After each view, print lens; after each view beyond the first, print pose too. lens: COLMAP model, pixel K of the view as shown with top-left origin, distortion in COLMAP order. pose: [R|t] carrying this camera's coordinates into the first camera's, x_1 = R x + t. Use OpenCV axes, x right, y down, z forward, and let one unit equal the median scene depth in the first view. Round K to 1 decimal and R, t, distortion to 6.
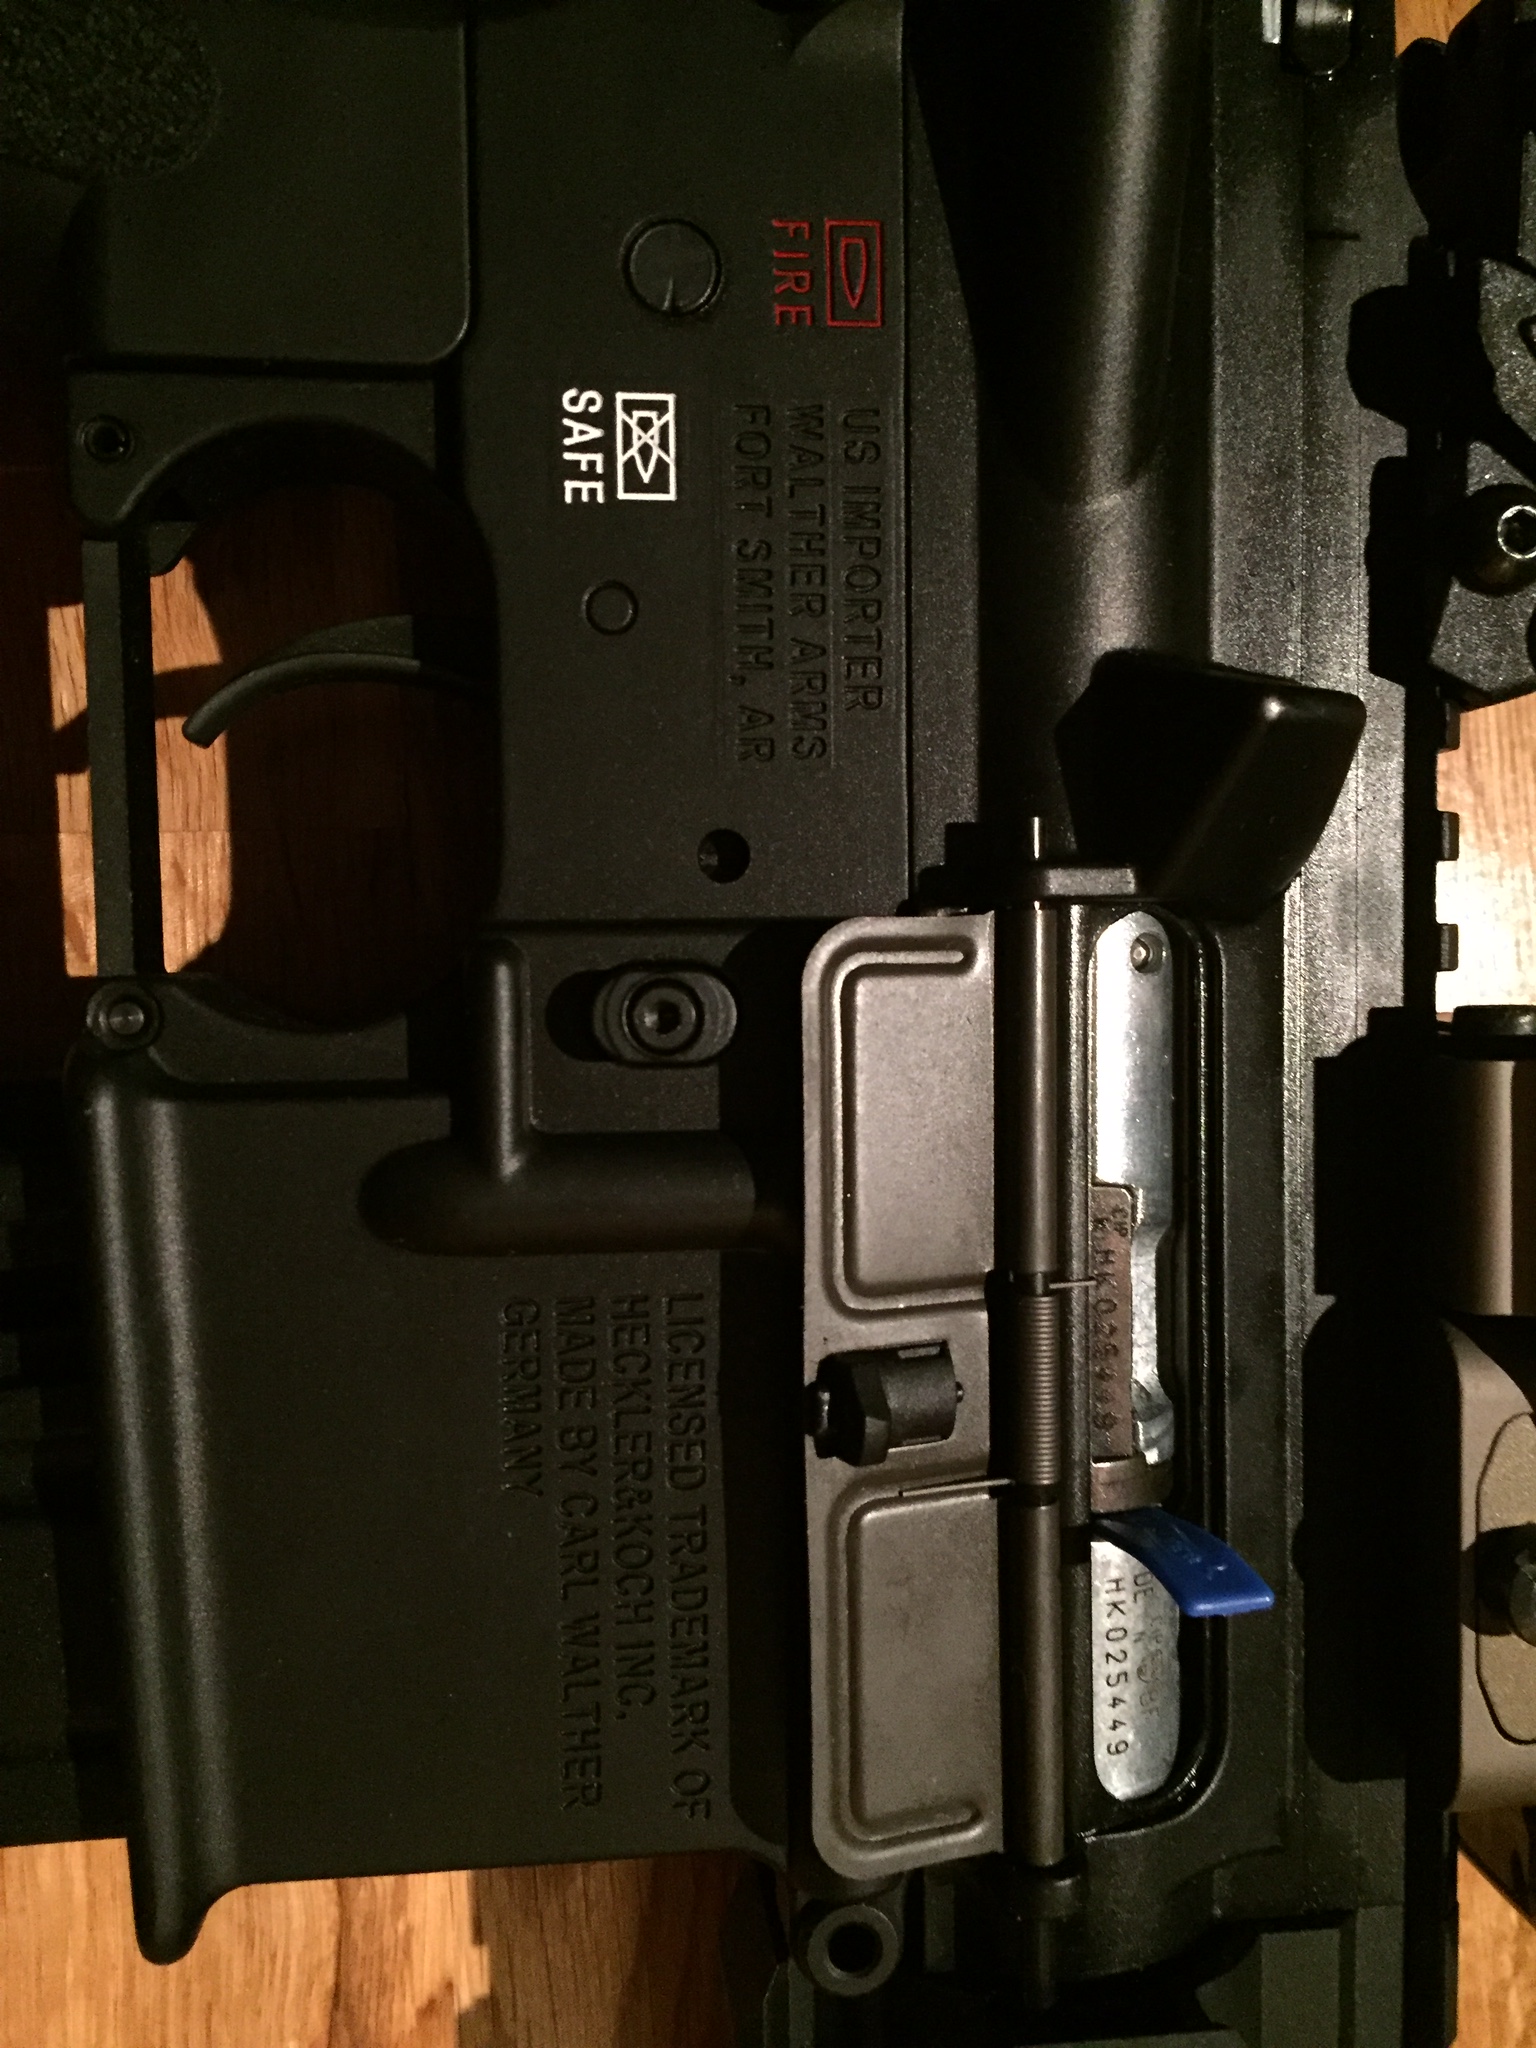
lens RADIAL K [[1724.9, 0, 771.3], [0, 1724.9, 1033.0], [0, 0, 1]] dist [0.044090, -0.056987]
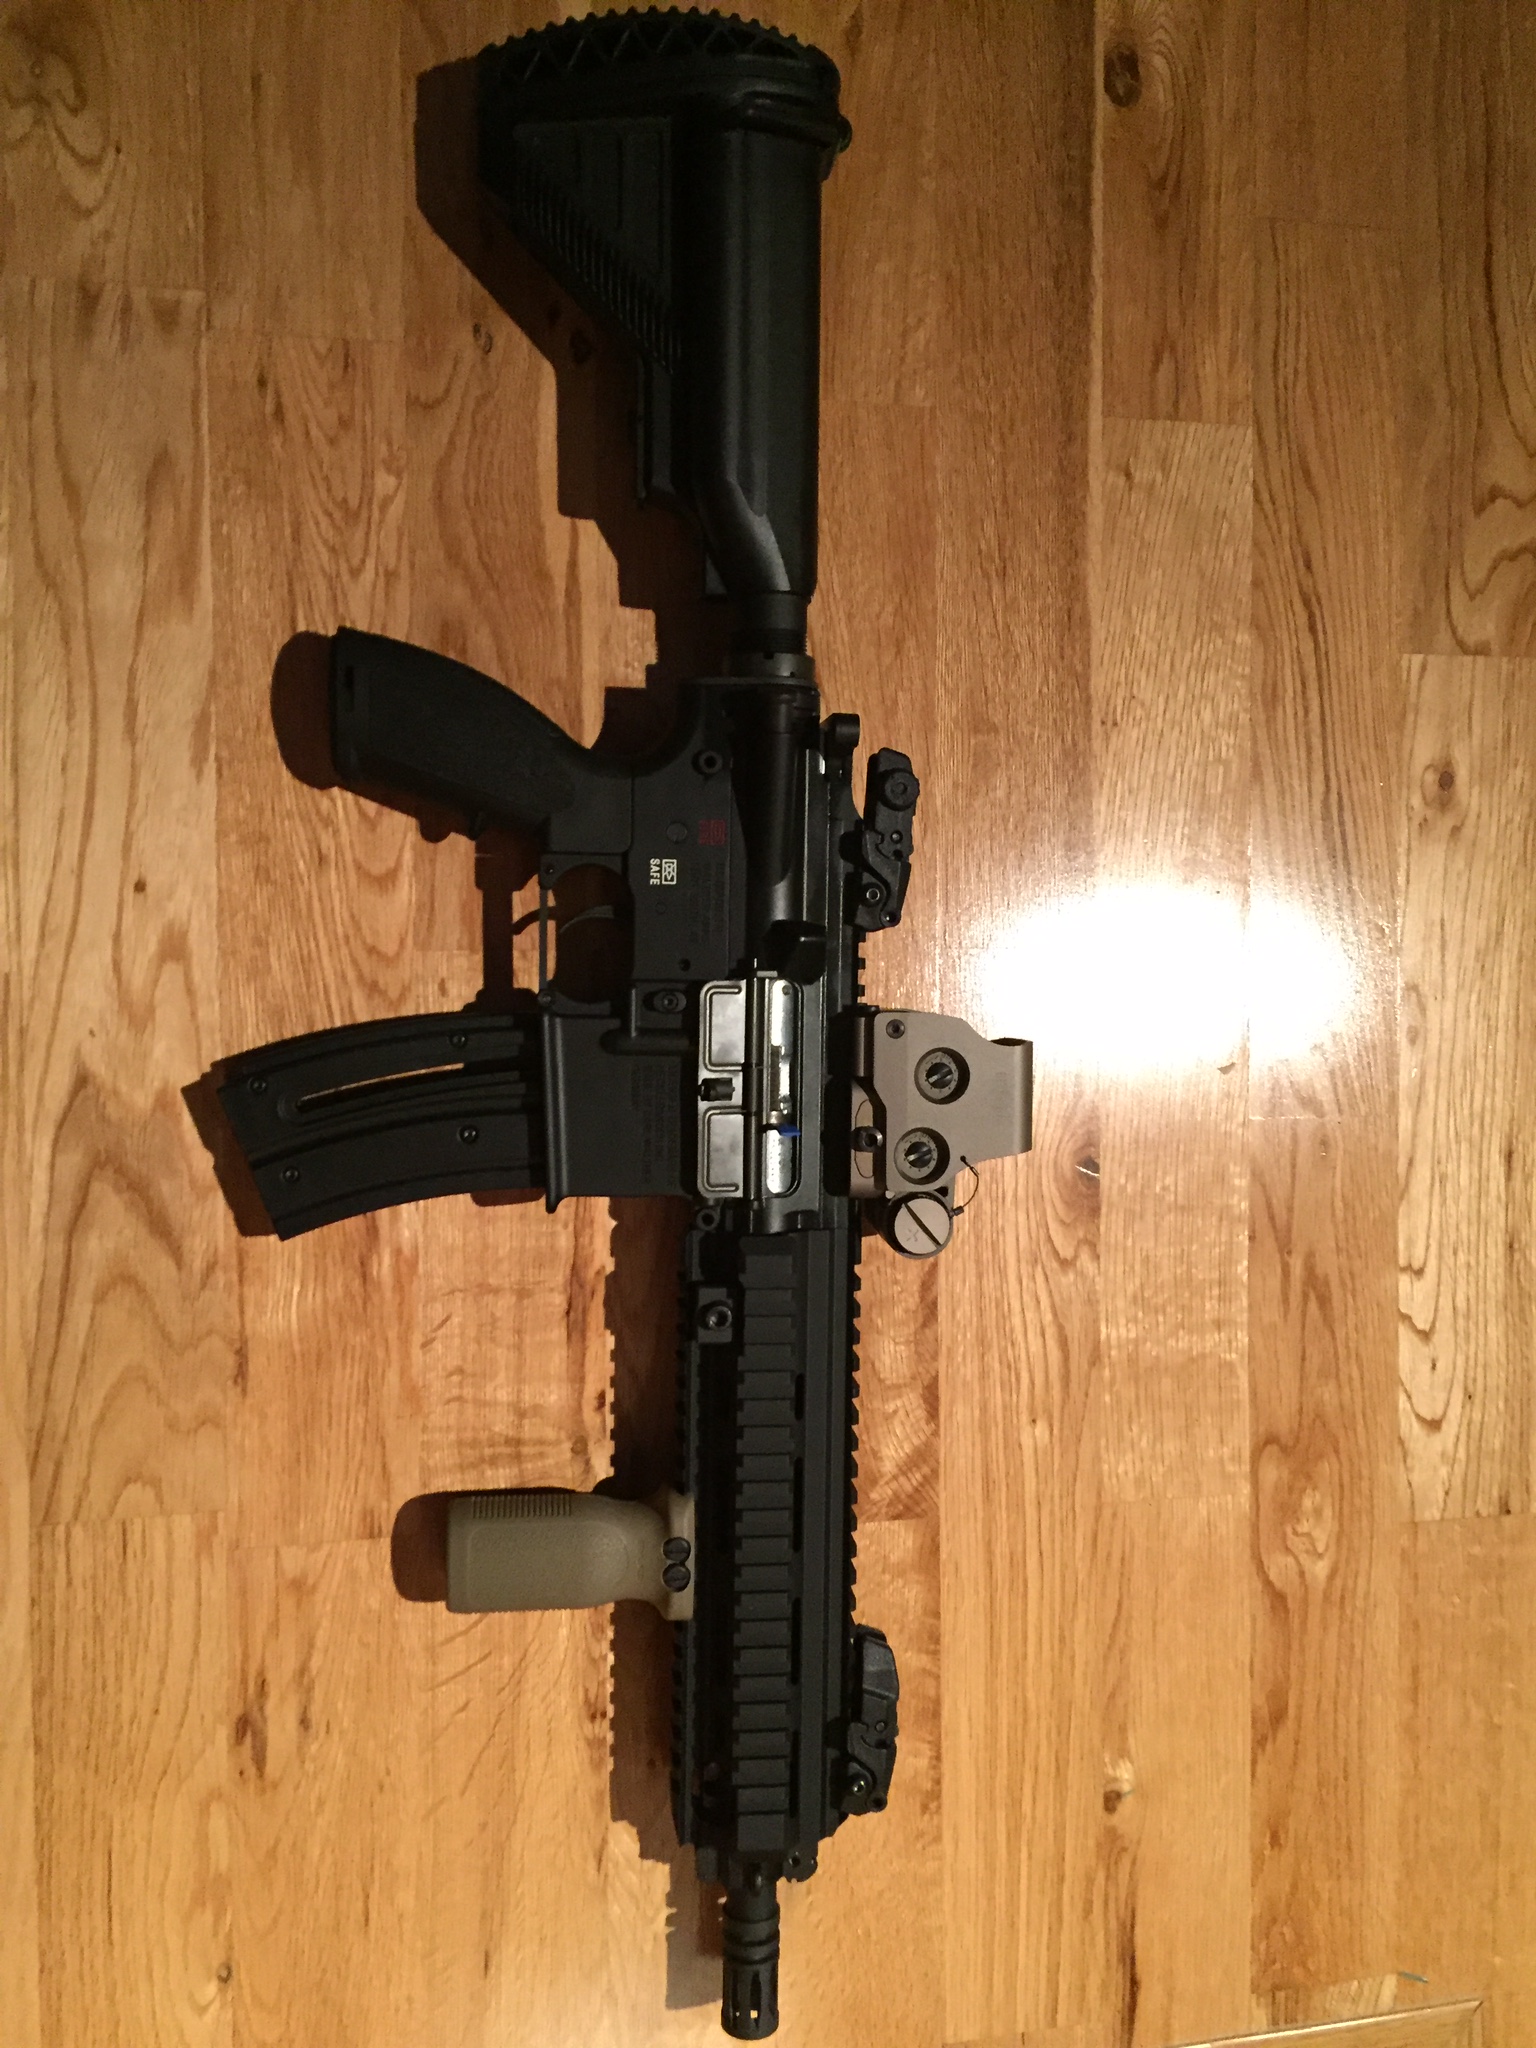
lens RADIAL K [[1724.9, 0, 801.0], [0, 1724.9, 1014.4], [0, 0, 1]] dist [0.044090, -0.056987]
pose [[0.999545, 0.025682, 0.015792, 0.198019], [-0.025288, 0.999376, -0.024642, 0.119217], [-0.016415, 0.024231, 0.999572, -3.304574]]
